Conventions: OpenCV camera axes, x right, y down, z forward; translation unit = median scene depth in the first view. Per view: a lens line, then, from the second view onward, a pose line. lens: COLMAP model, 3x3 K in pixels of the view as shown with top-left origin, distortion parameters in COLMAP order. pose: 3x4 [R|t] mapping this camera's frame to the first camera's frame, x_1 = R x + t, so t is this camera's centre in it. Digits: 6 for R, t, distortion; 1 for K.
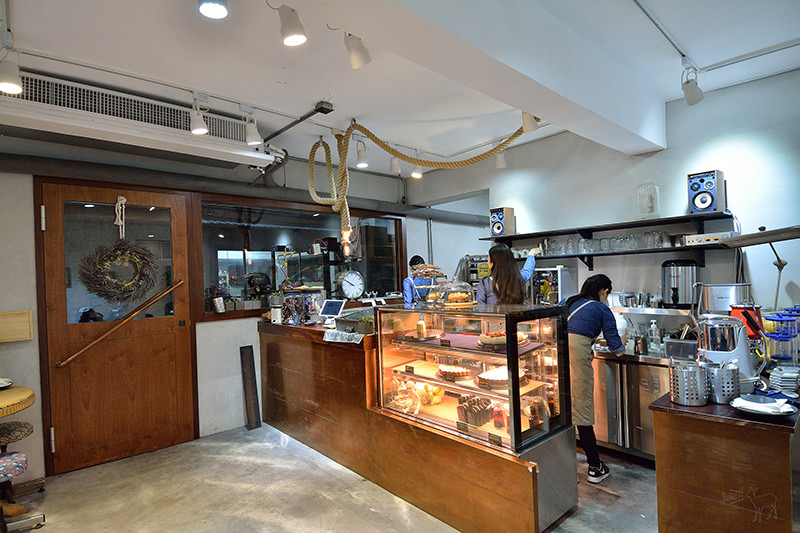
lens RADIAL K [[422.1, 0, 411.2], [0, 422.1, 276.8], [0, 0, 1]] dist [0.064140, -0.061115]
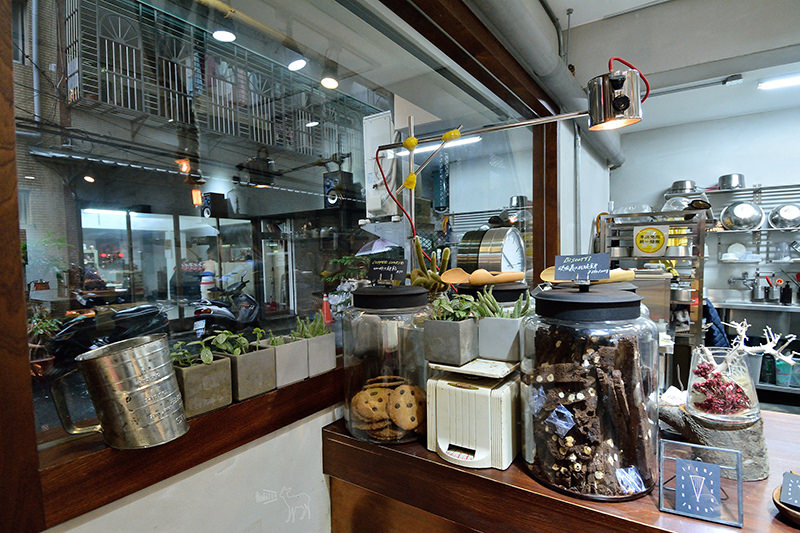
lens RADIAL K [[422.1, 0, 411.2], [0, 422.1, 276.8], [0, 0, 1]] dist [0.064140, -0.061115]
pose [[0.972712, -0.008176, 0.231871, -0.138757], [-0.002592, 0.998934, 0.046099, 0.005245], [-0.232001, -0.045442, 0.971654, 0.291973]]
